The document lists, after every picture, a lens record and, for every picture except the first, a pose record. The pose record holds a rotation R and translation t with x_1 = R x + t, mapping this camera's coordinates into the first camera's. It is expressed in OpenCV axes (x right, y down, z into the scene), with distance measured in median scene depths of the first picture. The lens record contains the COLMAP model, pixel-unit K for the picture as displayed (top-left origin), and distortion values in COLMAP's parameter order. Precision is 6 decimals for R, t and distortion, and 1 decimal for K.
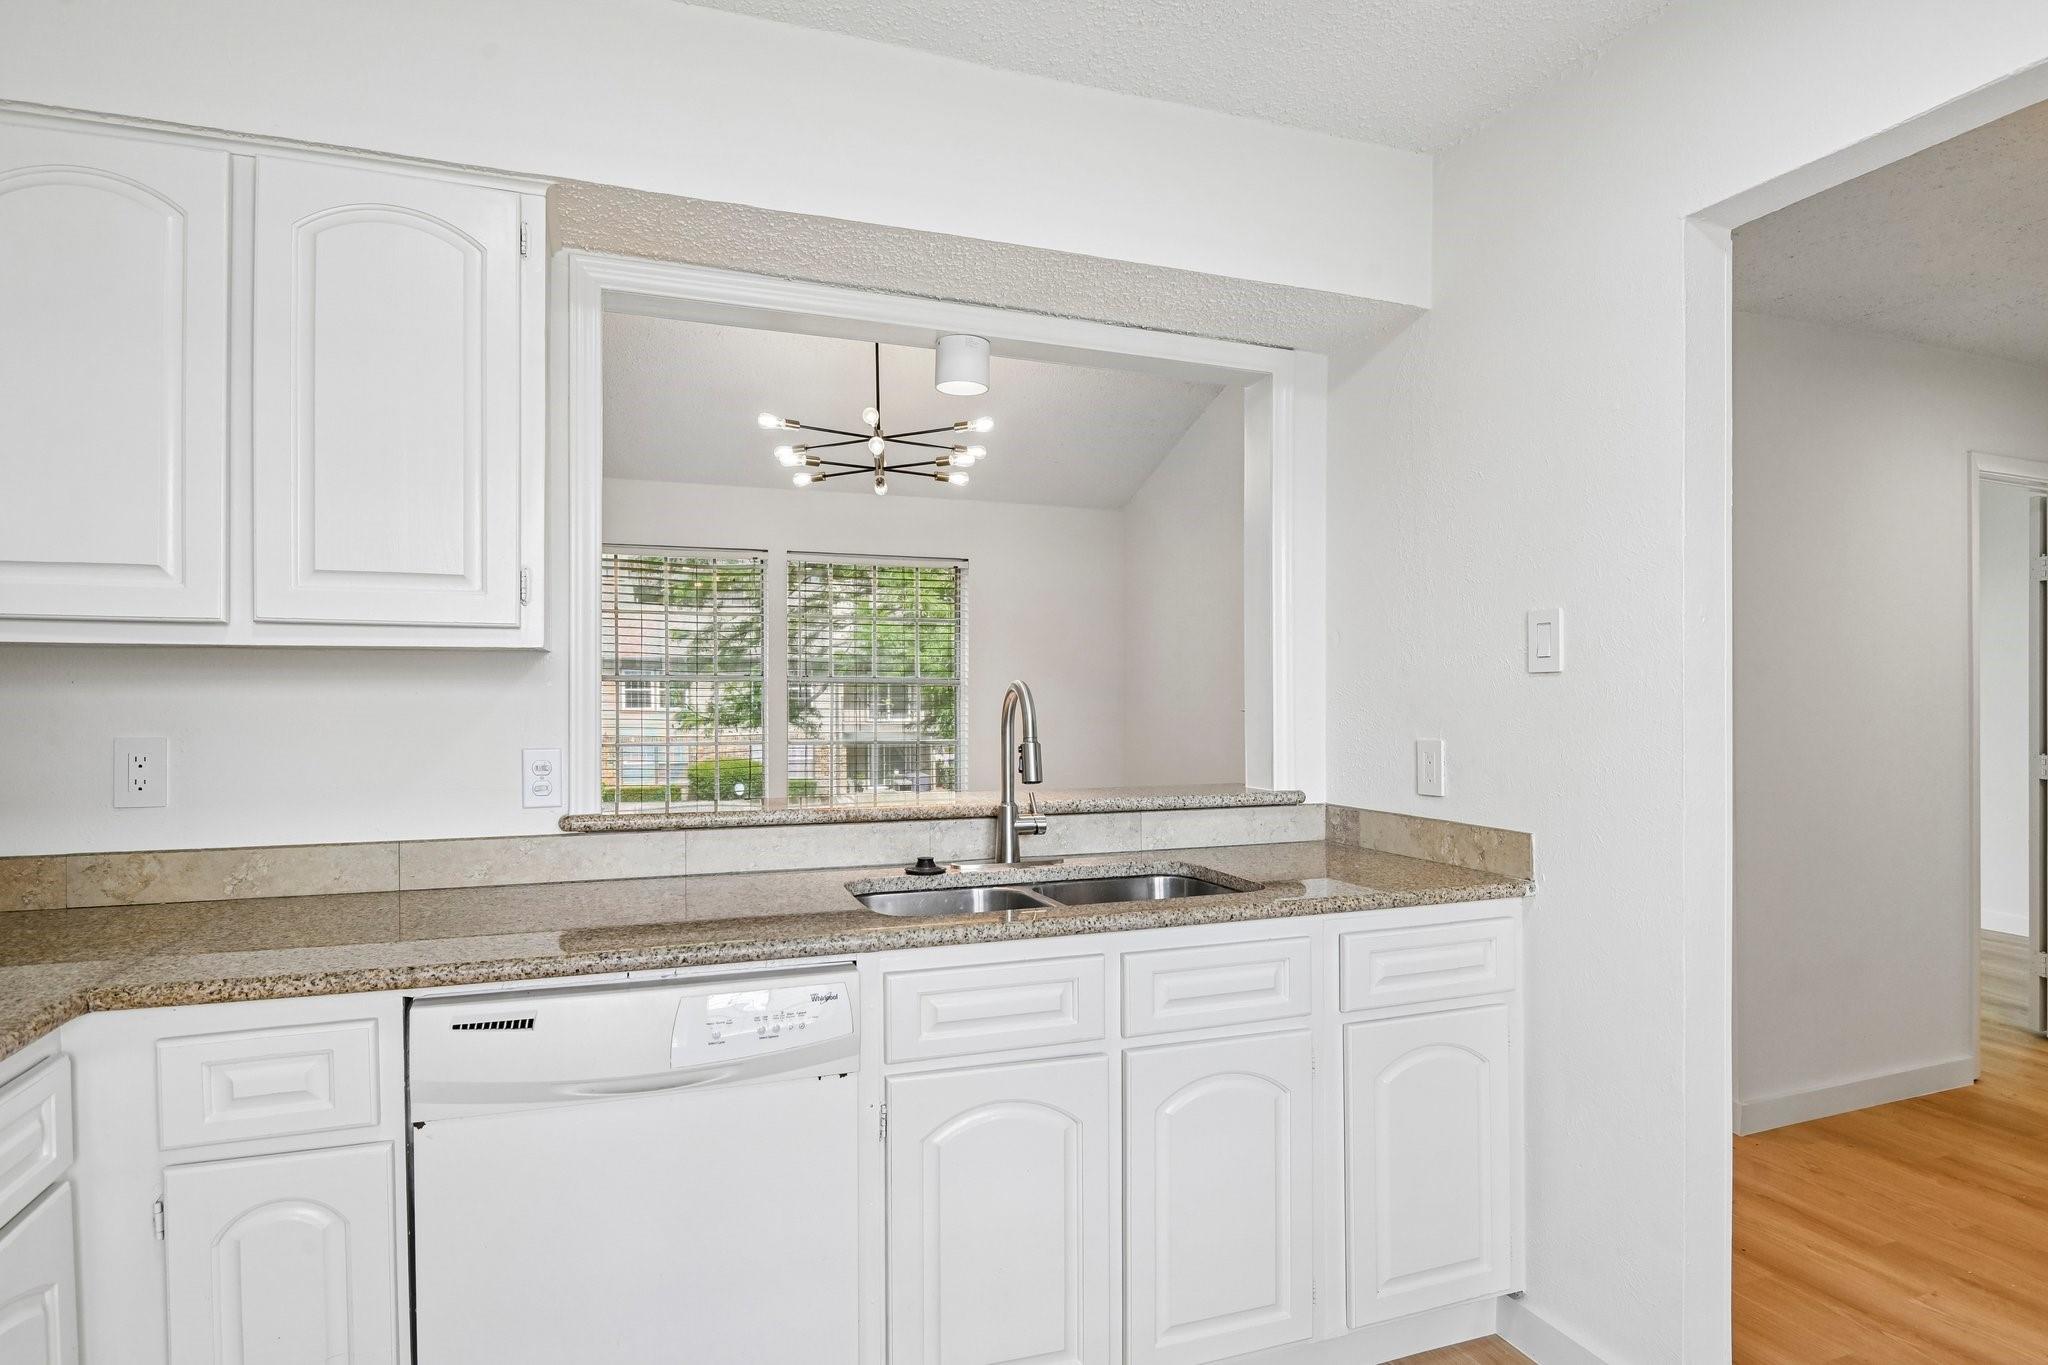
lens RADIAL K [[1068.9, 0, 1040.4], [0, 1068.9, 683.8], [0, 0, 1]] dist [-0.013607, -0.004468]
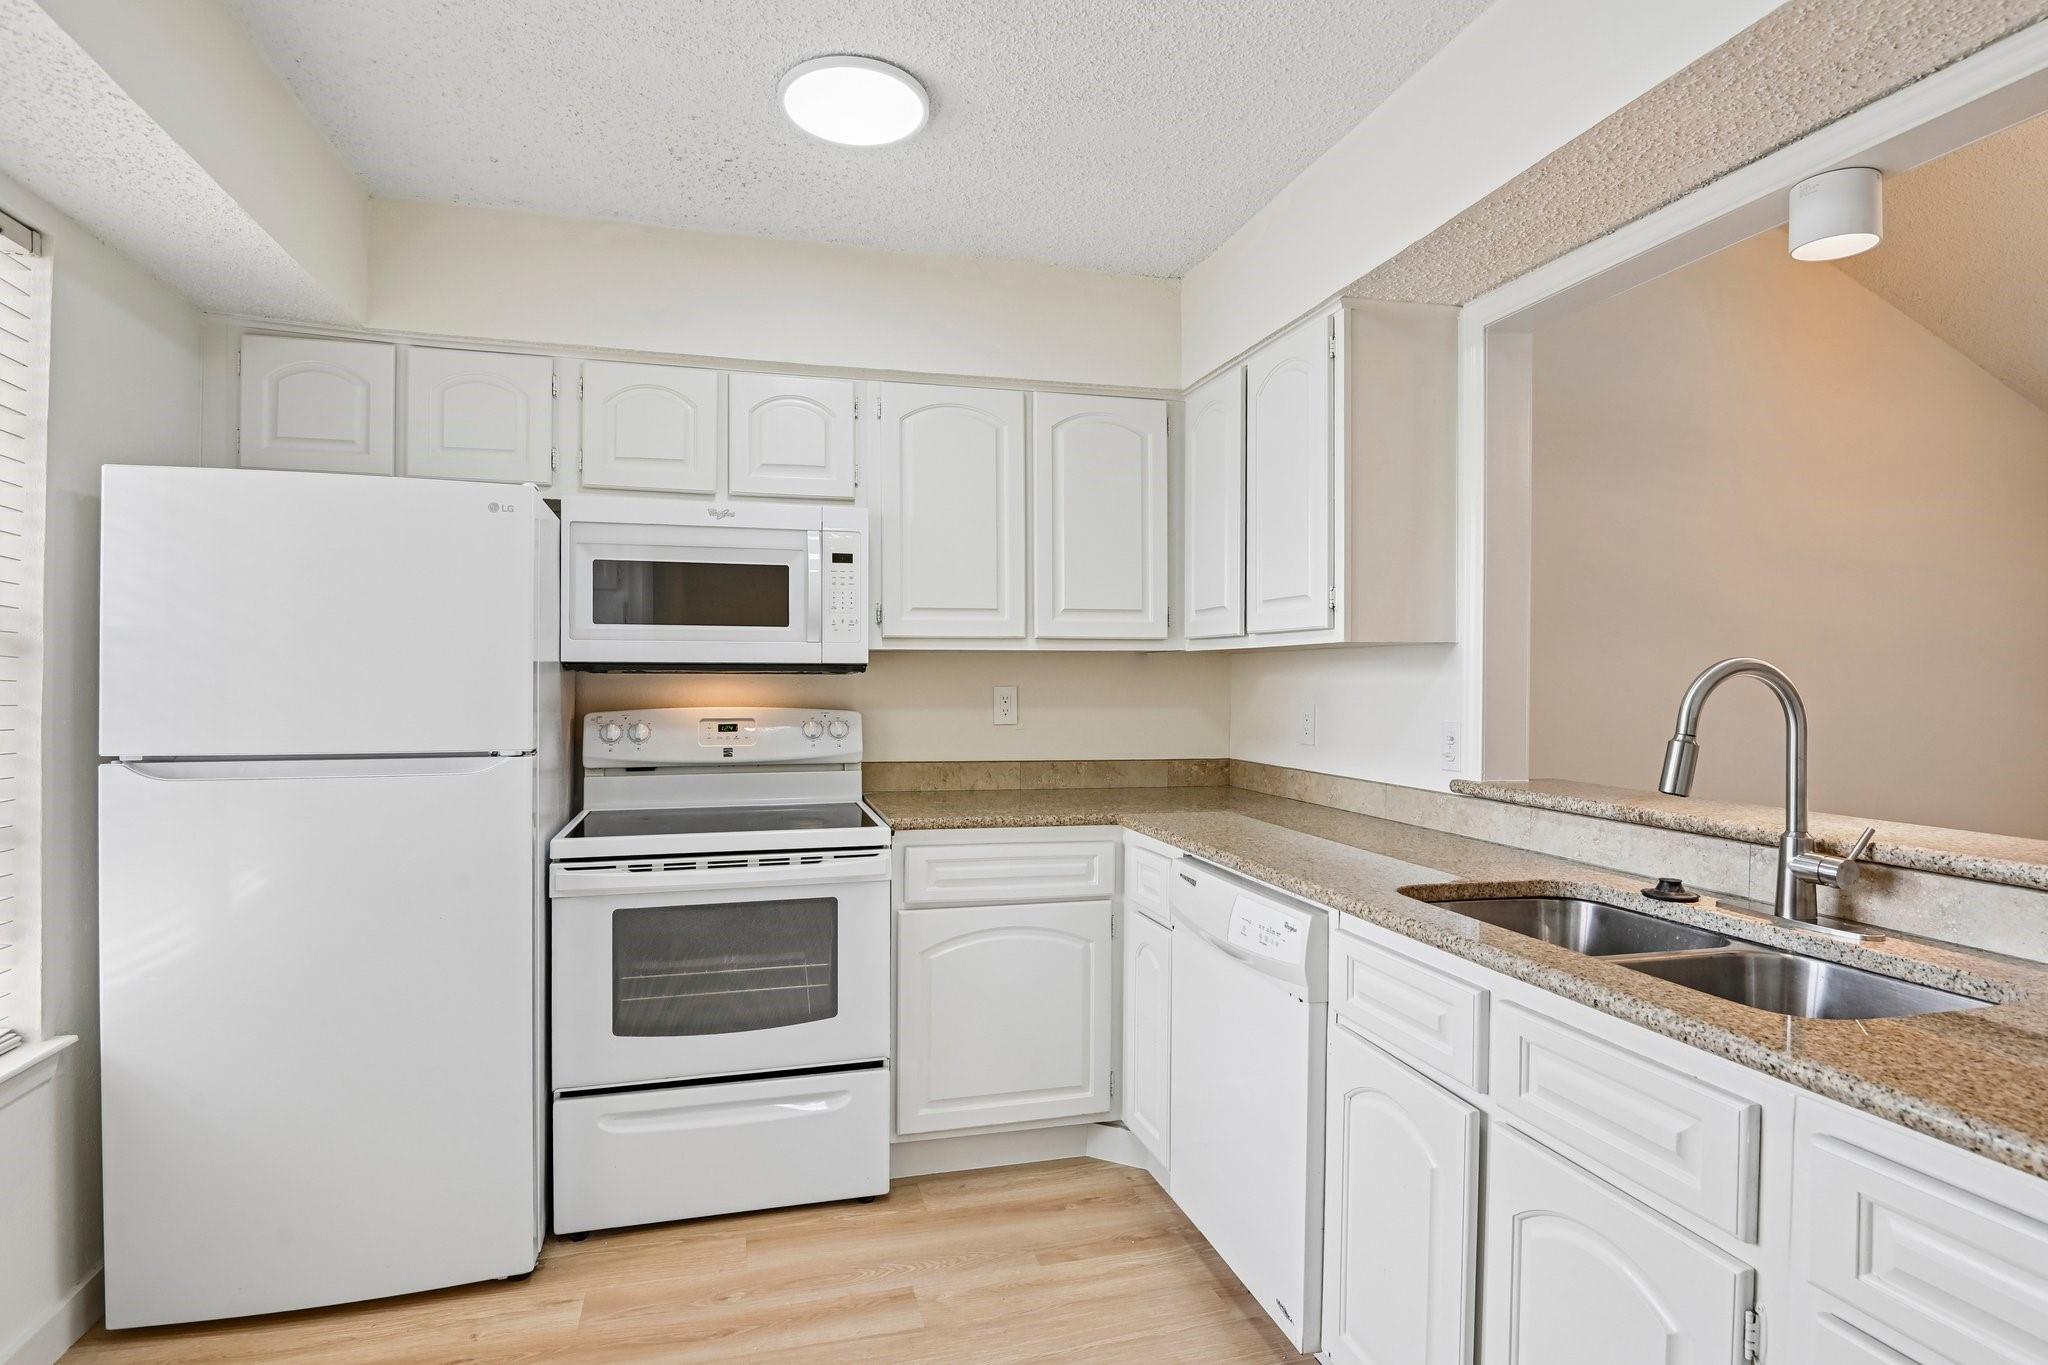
lens RADIAL K [[1030.8, 0, 1031.8], [0, 1030.8, 685.5], [0, 0, 1]] dist [-0.012707, -0.003726]
pose [[-0.058353, 0.003695, -0.998289, 0.716415], [-0.005801, 0.999975, 0.004041, 0.017031], [0.998279, 0.006027, -0.058331, 0.584380]]
